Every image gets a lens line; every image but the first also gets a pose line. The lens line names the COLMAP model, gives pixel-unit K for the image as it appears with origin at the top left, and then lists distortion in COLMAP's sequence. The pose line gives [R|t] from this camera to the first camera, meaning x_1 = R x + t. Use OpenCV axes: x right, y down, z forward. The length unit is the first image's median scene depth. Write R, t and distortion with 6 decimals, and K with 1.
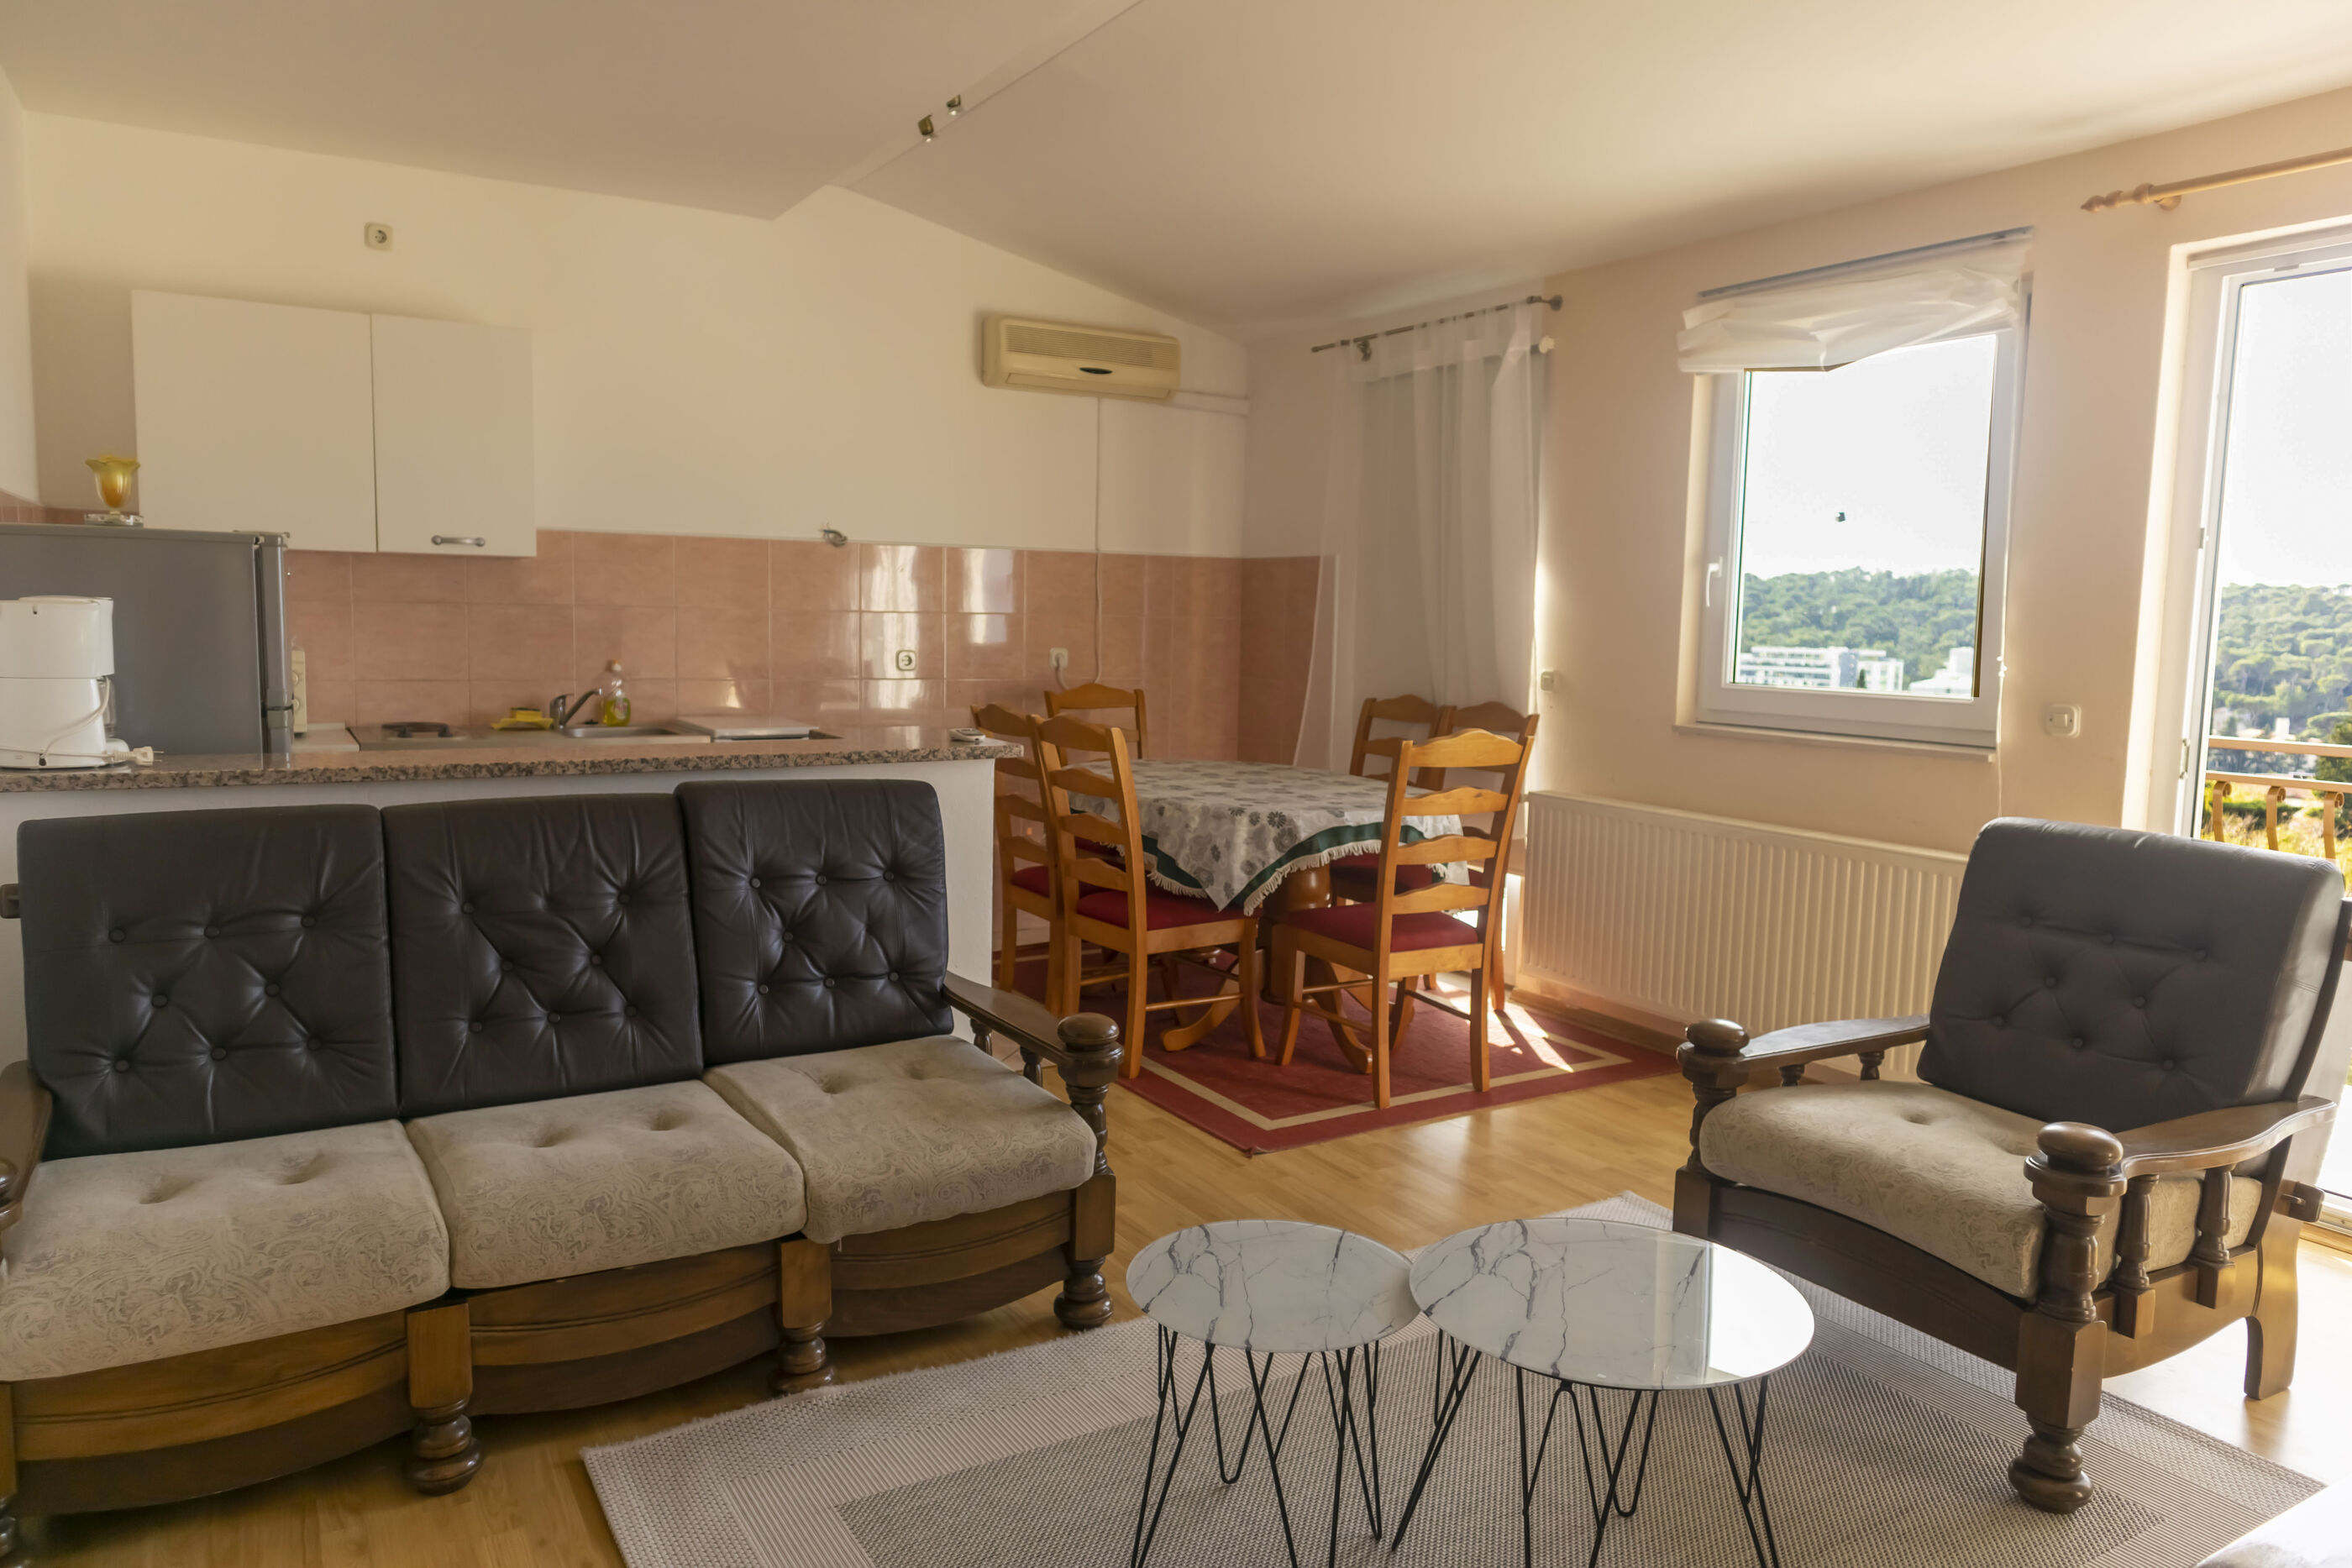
lens RADIAL K [[1583.2, 0, 1183.2], [0, 1583.2, 784.5], [0, 0, 1]] dist [-0.008008, -0.001245]
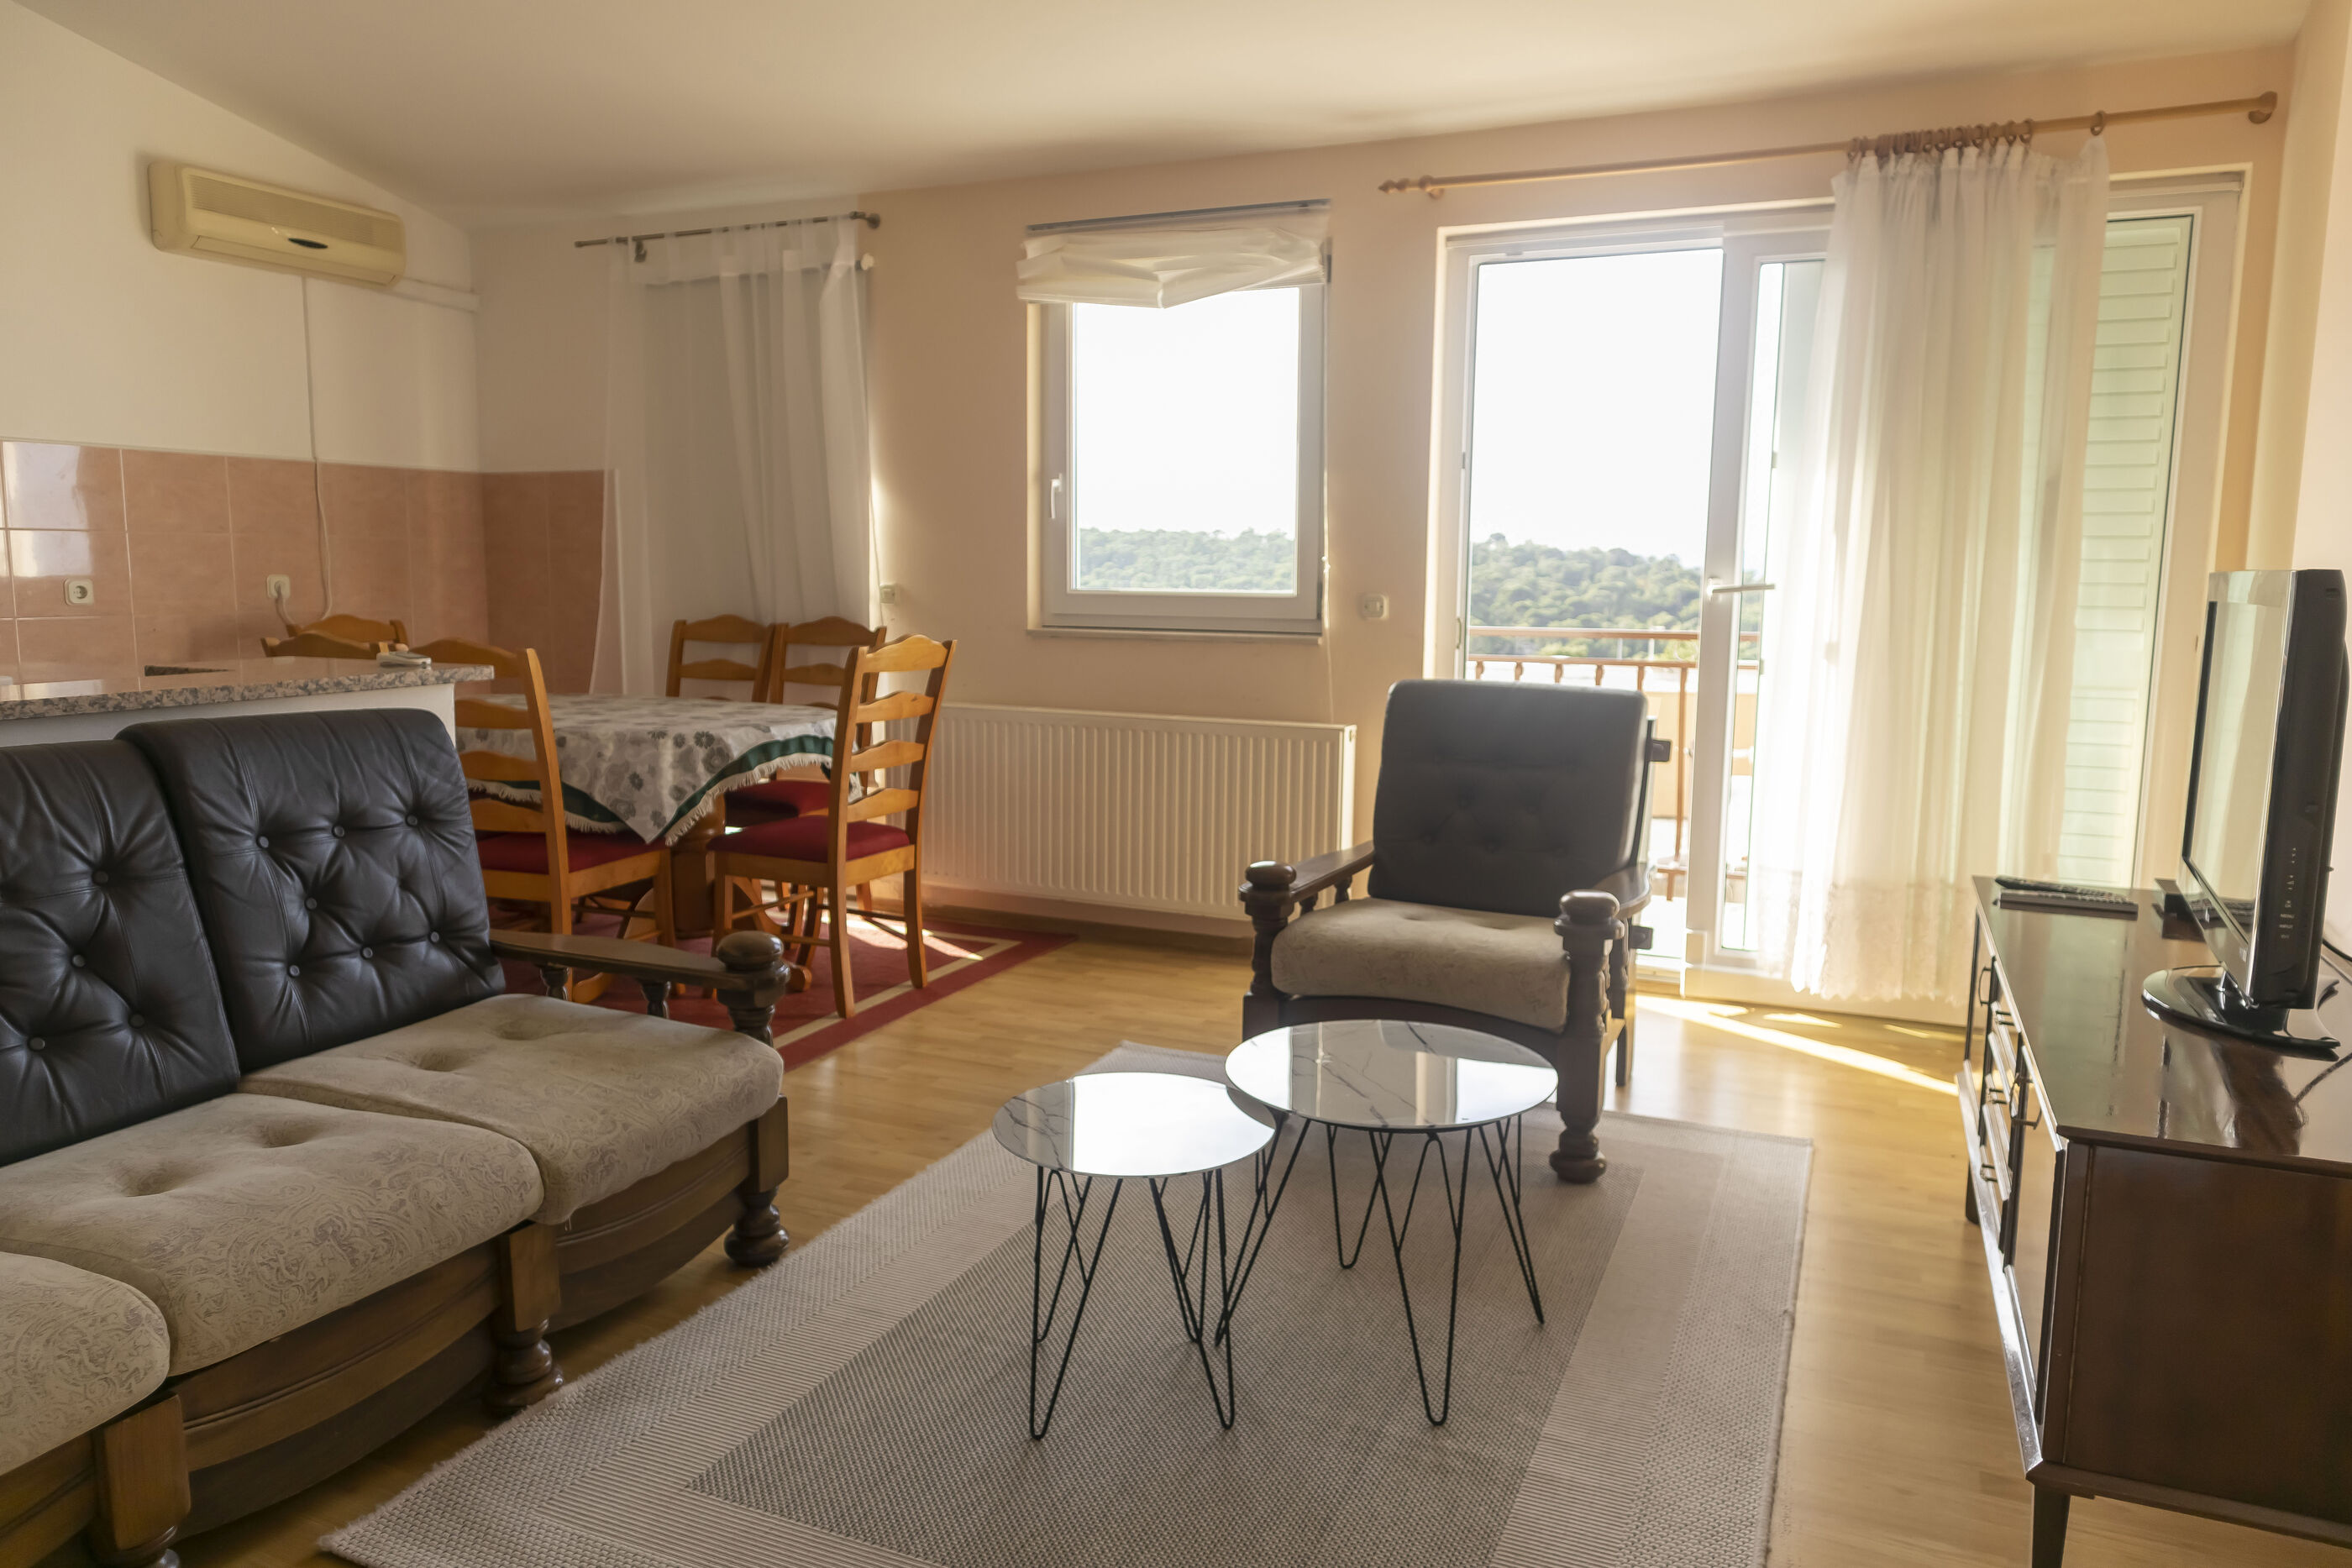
lens RADIAL K [[1583.2, 0, 1183.2], [0, 1583.2, 784.5], [0, 0, 1]] dist [-0.008008, -0.001245]
pose [[0.817187, -0.090212, 0.569269, -0.280608], [0.069789, 0.995895, 0.057636, 0.015911], [-0.572132, -0.007371, 0.820128, 0.062407]]
